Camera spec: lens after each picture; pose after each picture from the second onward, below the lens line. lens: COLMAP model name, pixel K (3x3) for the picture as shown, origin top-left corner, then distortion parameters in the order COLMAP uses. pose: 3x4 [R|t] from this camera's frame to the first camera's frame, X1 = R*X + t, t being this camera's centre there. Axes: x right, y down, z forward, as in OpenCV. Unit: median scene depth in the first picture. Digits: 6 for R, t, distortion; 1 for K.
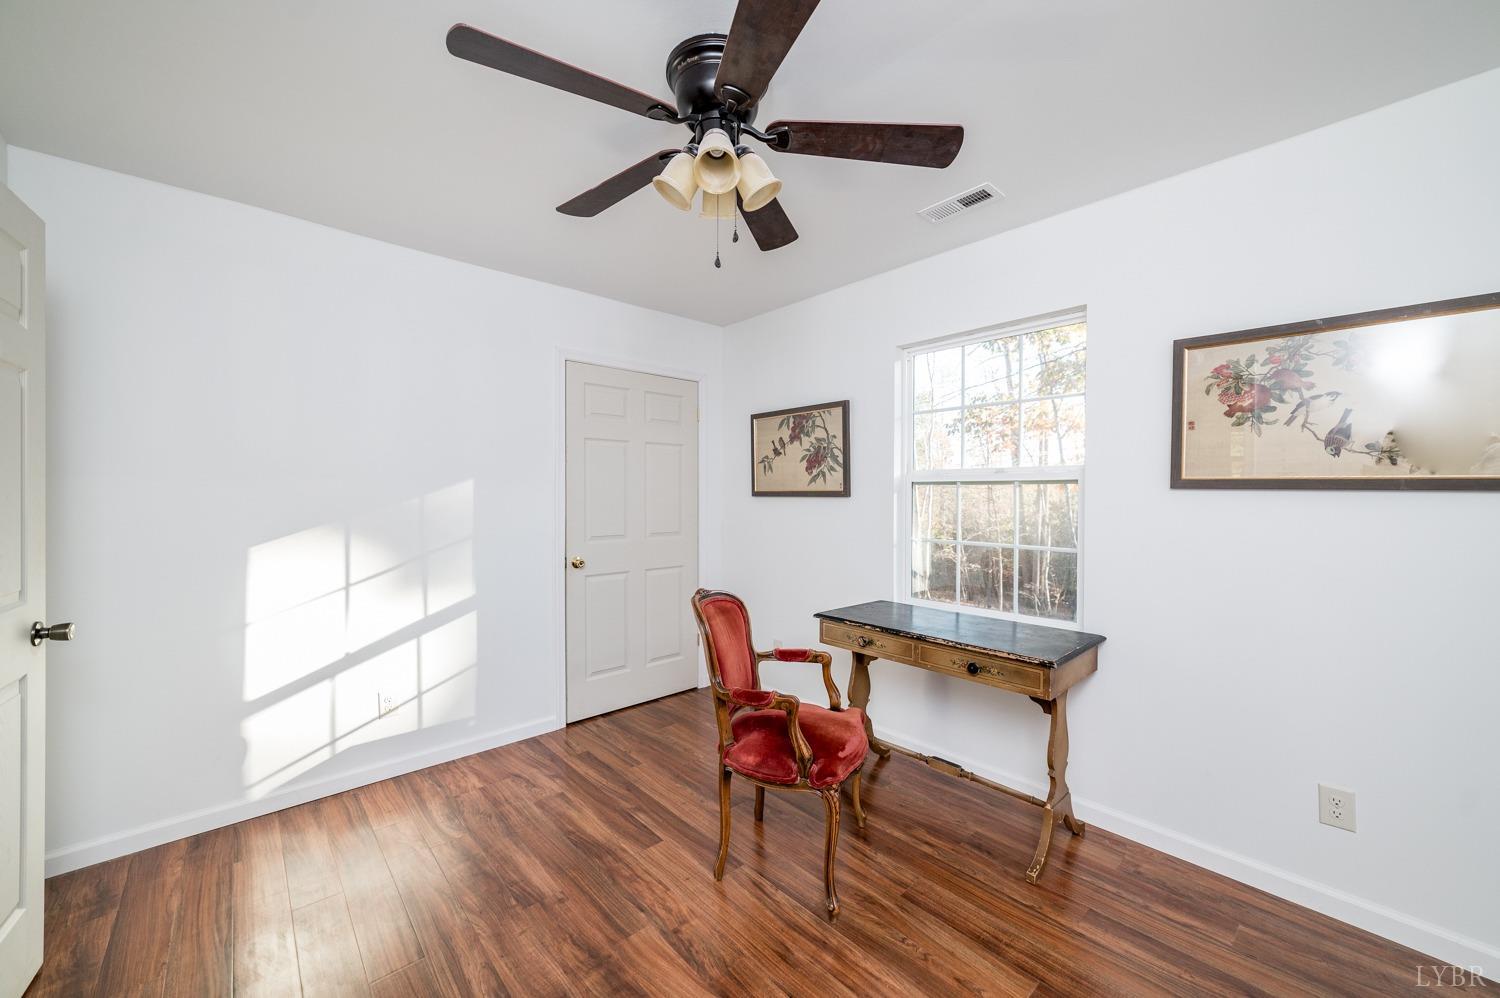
lens RADIAL K [[582.7, 0, 749.3], [0, 582.7, 503.3], [0, 0, 1]] dist [-0.009250, 0.000696]
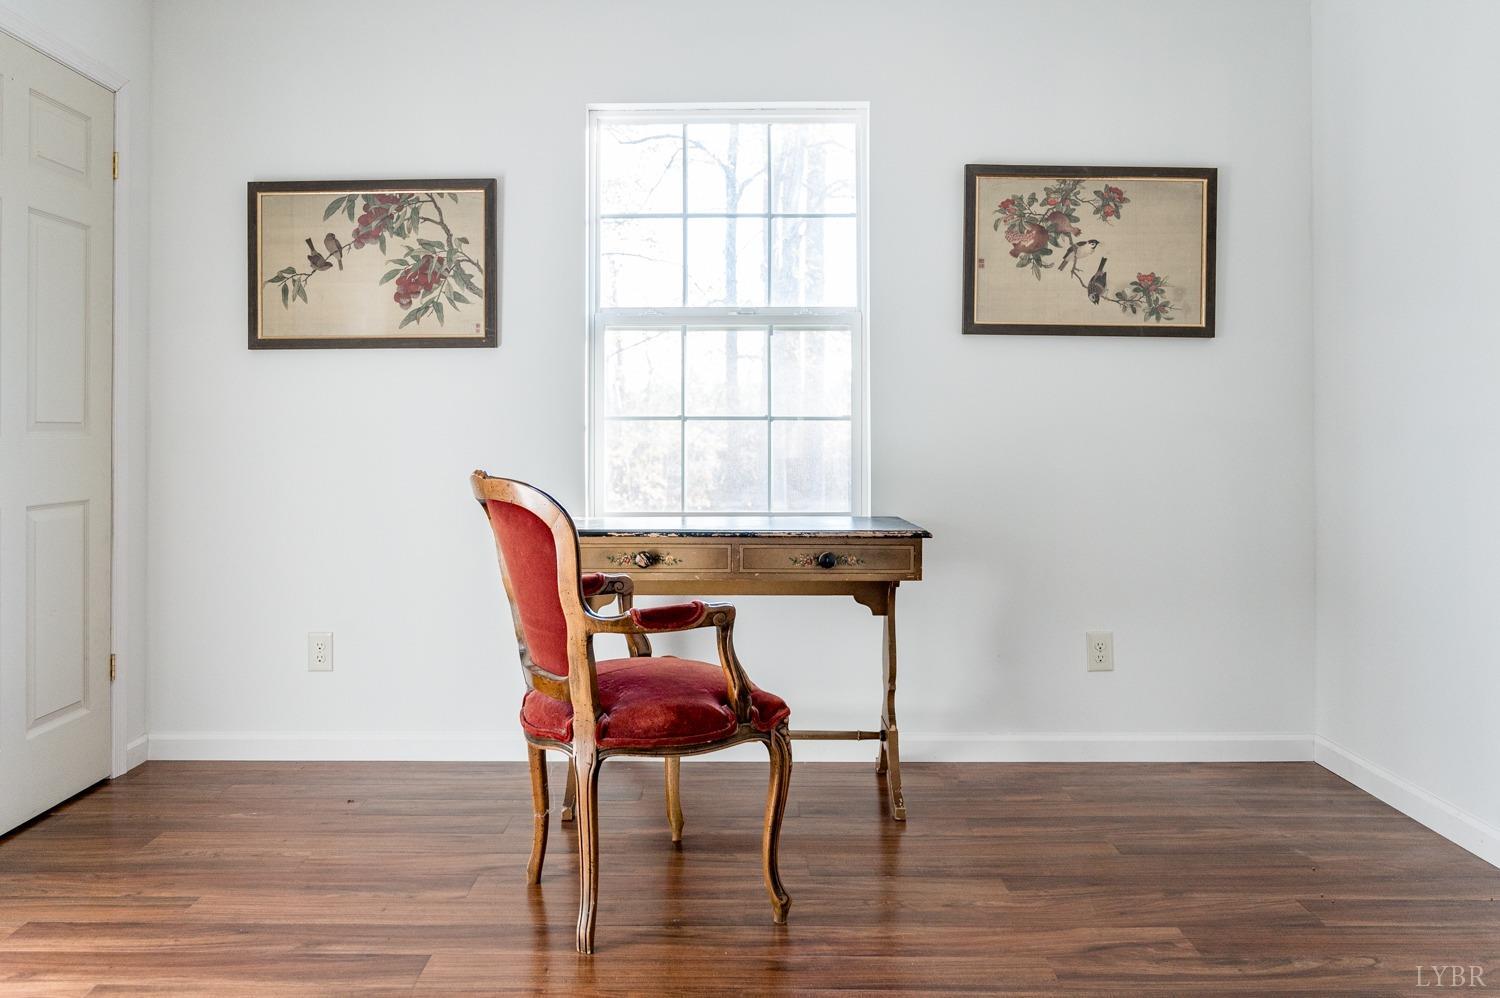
lens RADIAL K [[1157.7, 0, 739.5], [0, 1157.7, 437.9], [0, 0, 1]] dist [-0.048476, -0.000150]
pose [[0.665303, -0.005365, 0.746554, -0.517802], [0.017532, 0.999811, -0.008438, 0.091293], [-0.746367, 0.018702, 0.665271, 0.070371]]
